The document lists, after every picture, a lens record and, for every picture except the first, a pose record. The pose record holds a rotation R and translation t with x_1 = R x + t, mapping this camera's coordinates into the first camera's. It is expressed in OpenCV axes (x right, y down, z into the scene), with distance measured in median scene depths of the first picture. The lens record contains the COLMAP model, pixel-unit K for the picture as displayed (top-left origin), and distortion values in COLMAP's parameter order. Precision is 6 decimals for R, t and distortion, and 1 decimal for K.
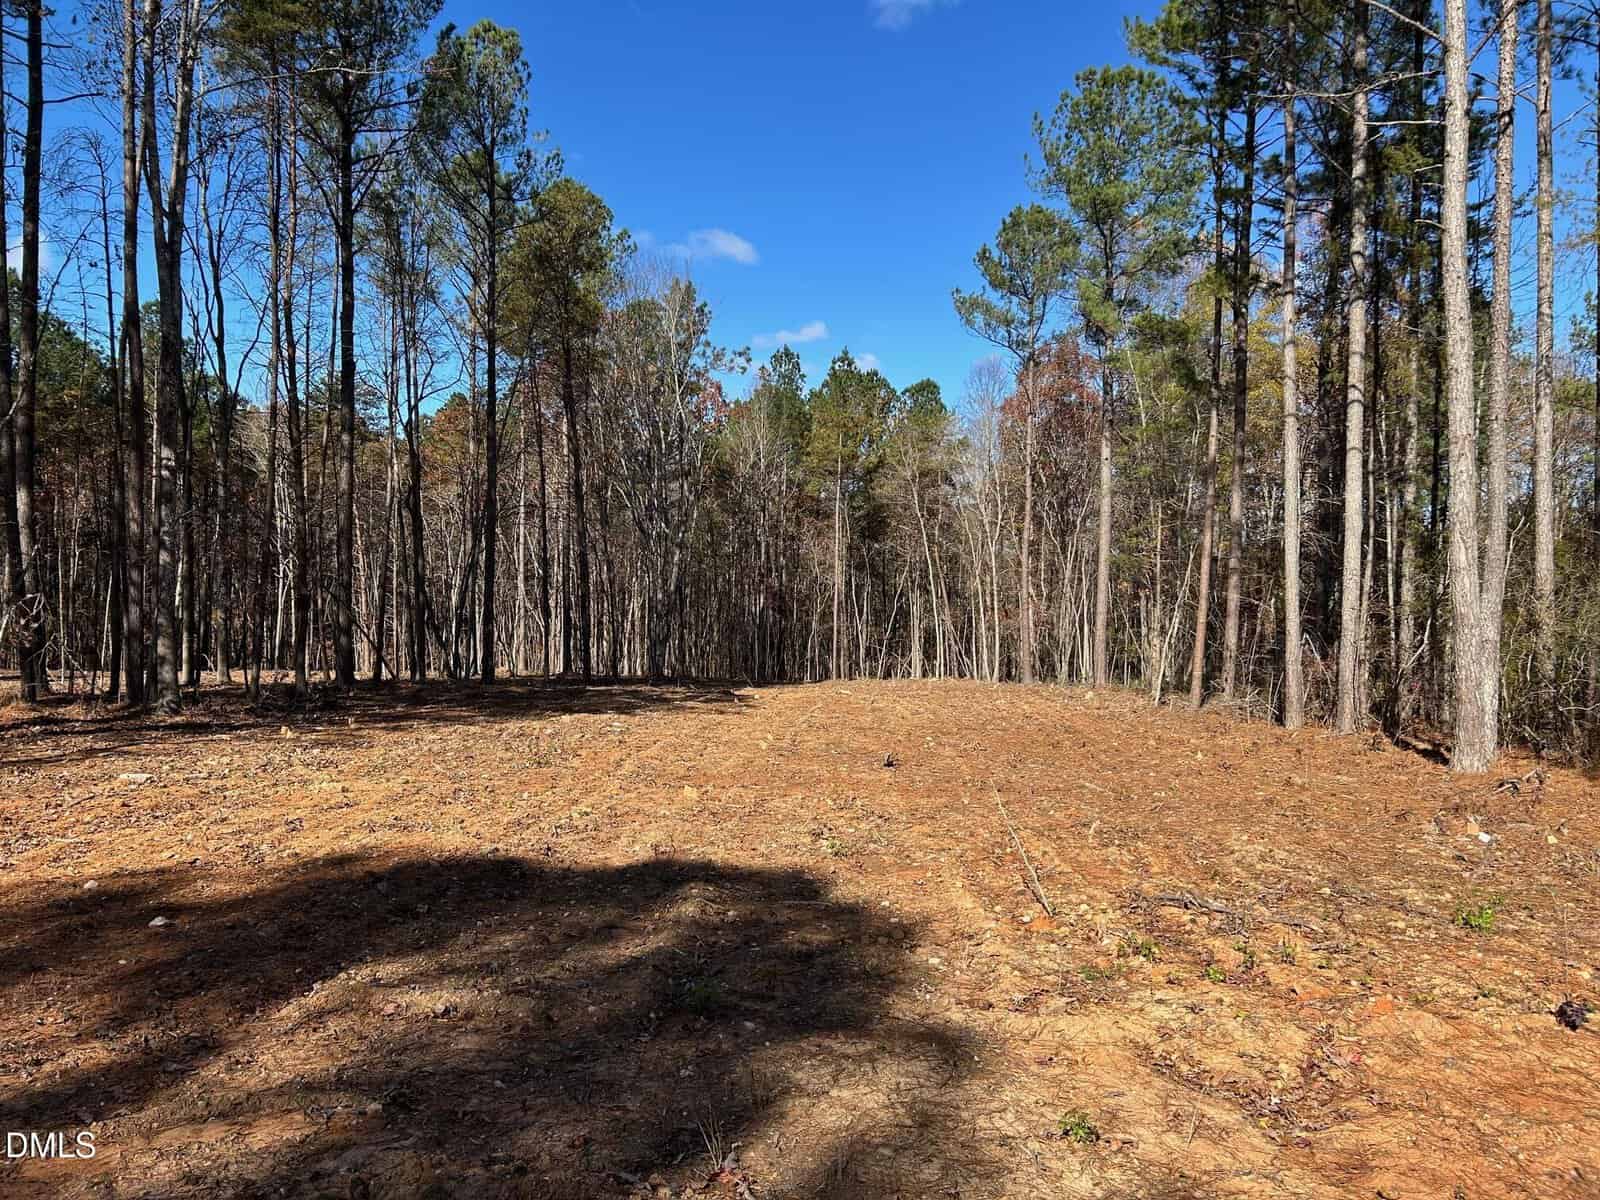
lens RADIAL K [[1643.8, 0, 915.4], [0, 1643.8, 649.1], [0, 0, 1]] dist [0.146336, -0.196375]
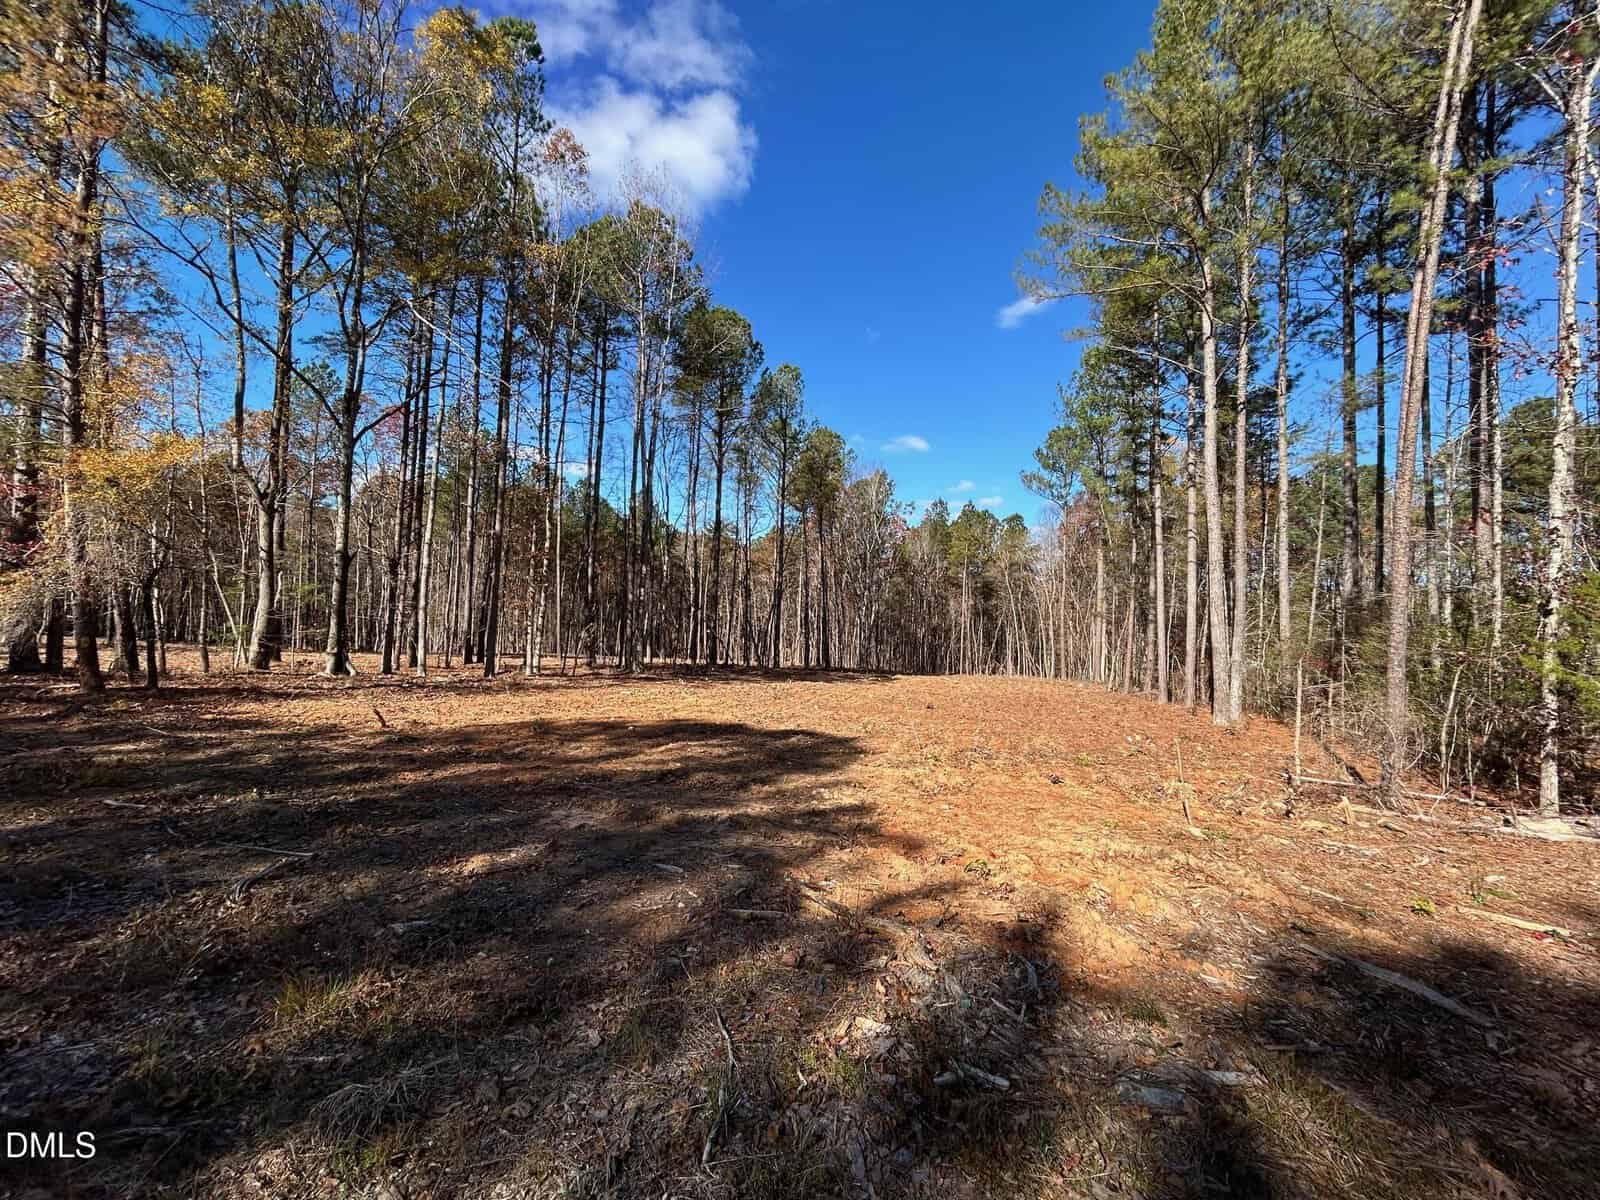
lens RADIAL K [[1390.5, 0, 800.0], [0, 1390.5, 600.0], [0, 0, 1]] dist [0.076489, -0.113464]
pose [[0.951222, 0.014690, -0.308158, 0.275610], [-0.029372, 0.998641, -0.043061, 0.008322], [0.307106, 0.050012, 0.950360, -0.592083]]
